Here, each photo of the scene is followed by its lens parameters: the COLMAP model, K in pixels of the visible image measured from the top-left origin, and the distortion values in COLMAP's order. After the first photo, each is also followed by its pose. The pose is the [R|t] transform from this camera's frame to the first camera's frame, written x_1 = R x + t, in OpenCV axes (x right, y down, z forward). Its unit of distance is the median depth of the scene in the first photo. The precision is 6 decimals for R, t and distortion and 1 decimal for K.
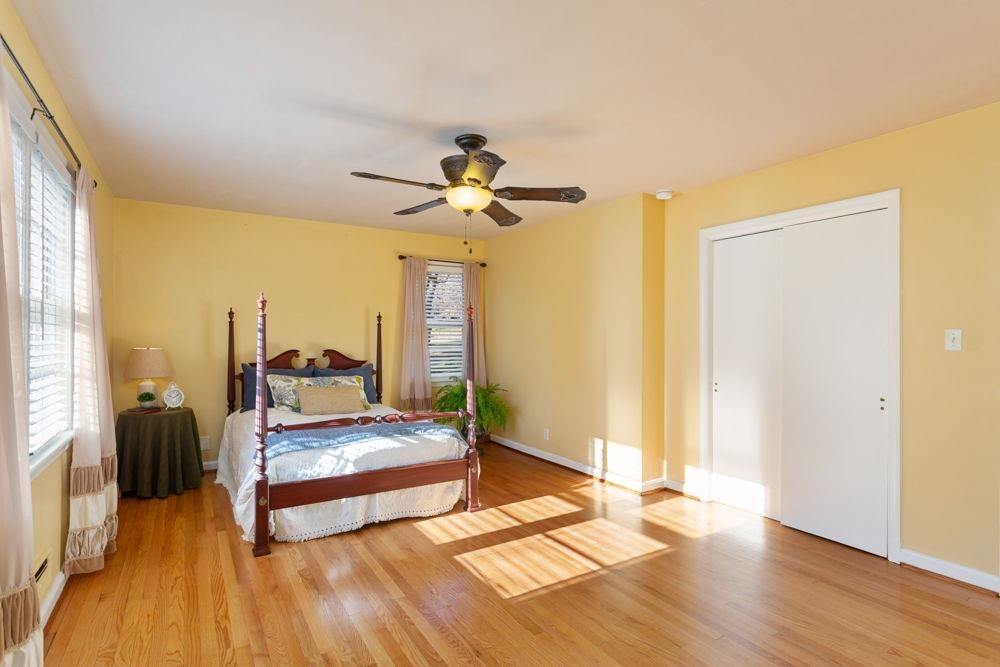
lens RADIAL K [[504.2, 0, 500.0], [0, 504.2, 333.5], [0, 0, 1]] dist [0.001438, 0.000734]
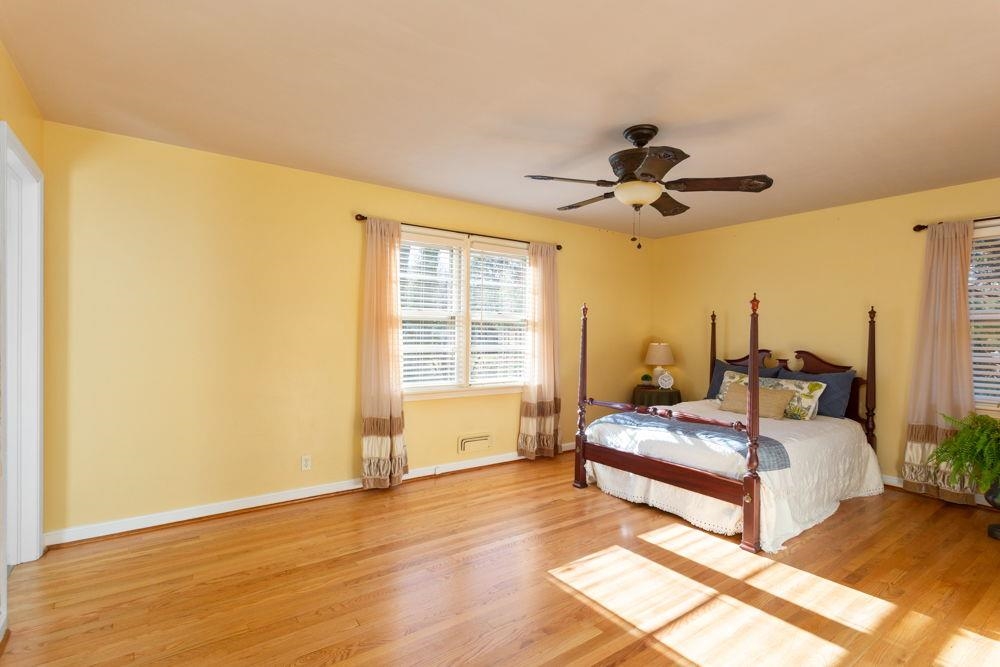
lens RADIAL K [[483.3, 0, 498.9], [0, 483.3, 331.1], [0, 0, 1]] dist [0.000919, 0.000586]
pose [[0.065776, -0.007797, -0.997804, 0.786162], [-0.005074, 0.999954, -0.008149, 0.008981], [0.997822, 0.005599, 0.065734, 0.612116]]
